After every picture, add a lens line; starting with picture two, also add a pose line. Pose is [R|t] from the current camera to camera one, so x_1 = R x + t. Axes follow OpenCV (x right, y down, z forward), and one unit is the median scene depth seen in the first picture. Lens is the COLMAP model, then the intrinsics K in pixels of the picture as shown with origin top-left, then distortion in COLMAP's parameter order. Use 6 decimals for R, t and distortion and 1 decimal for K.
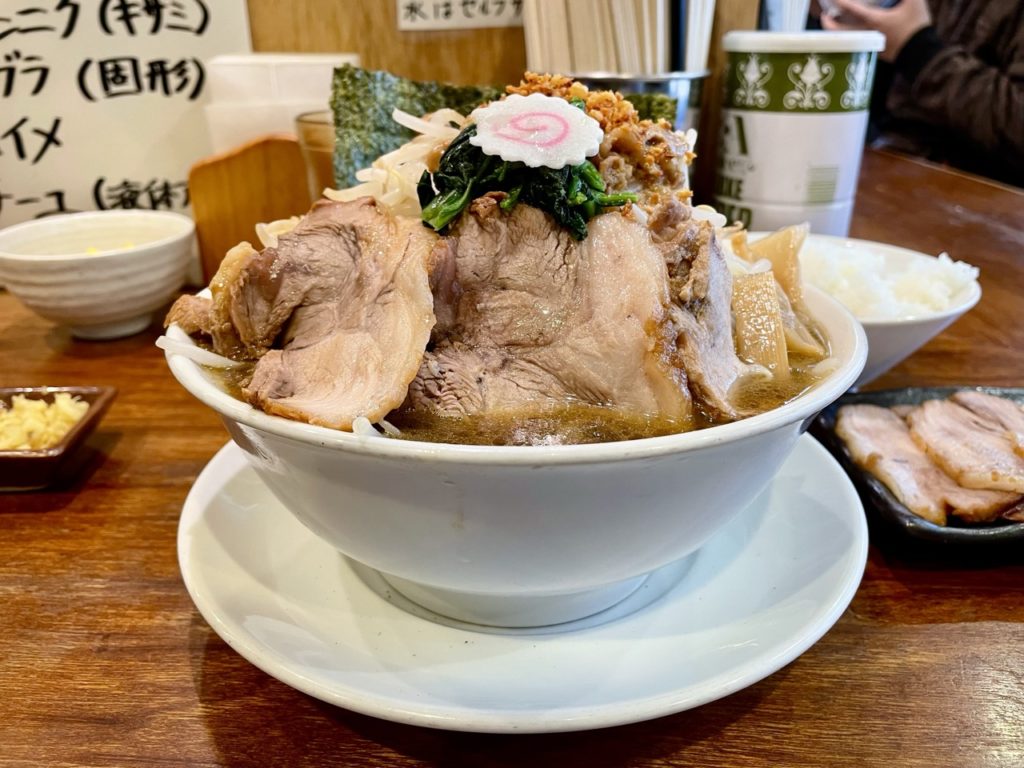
lens RADIAL K [[762.2, 0, 509.4], [0, 762.2, 356.4], [0, 0, 1]] dist [0.048698, -0.081494]
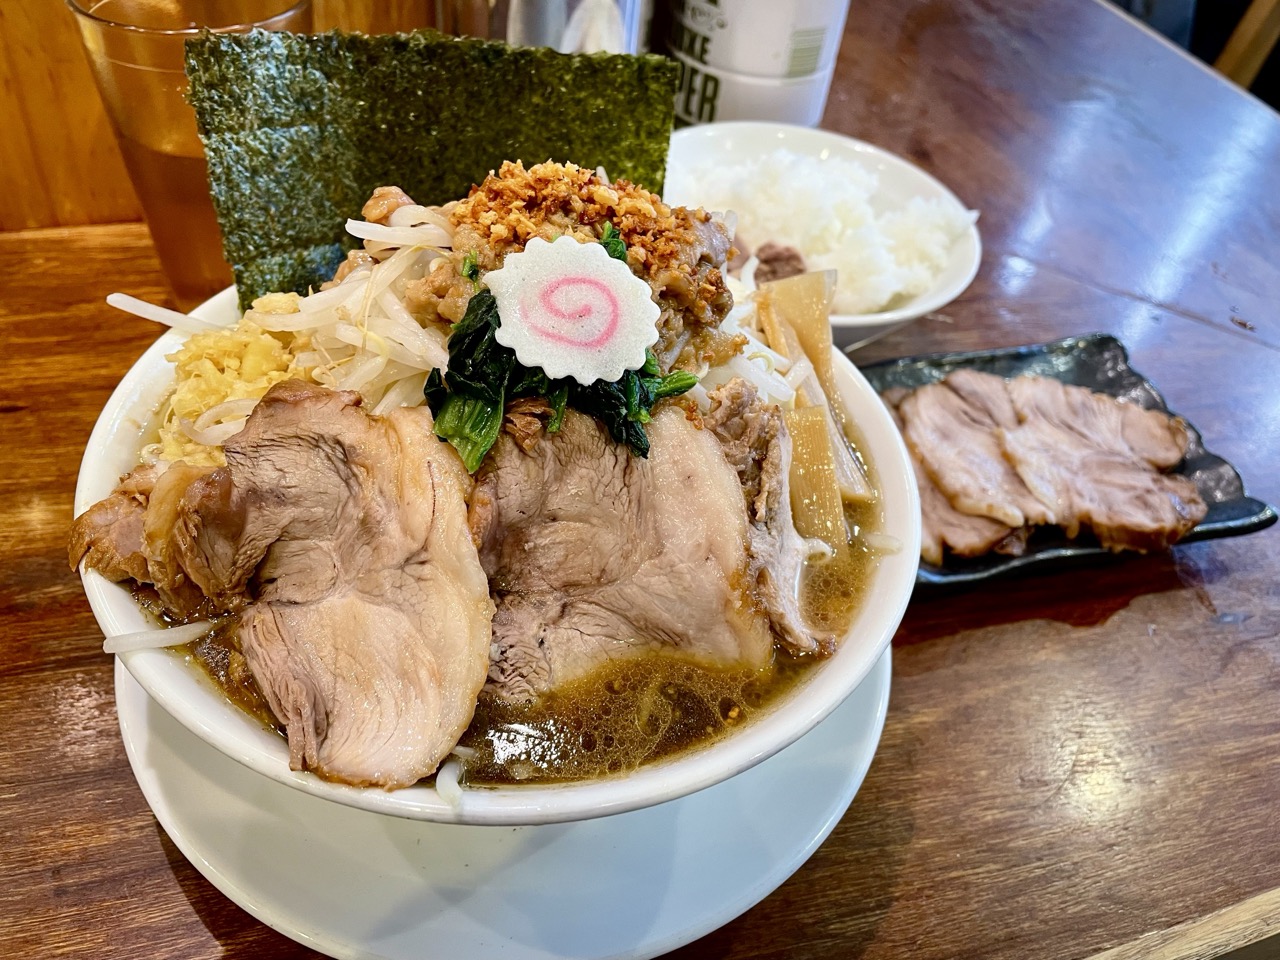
lens RADIAL K [[952.7, 0, 636.8], [0, 952.7, 445.5], [0, 0, 1]] dist [0.048698, -0.081494]
pose [[0.954609, -0.117985, 0.273497, -0.188365], [0.008340, 0.928431, 0.371411, -0.528605], [-0.297744, -0.352272, 0.887273, 0.078726]]
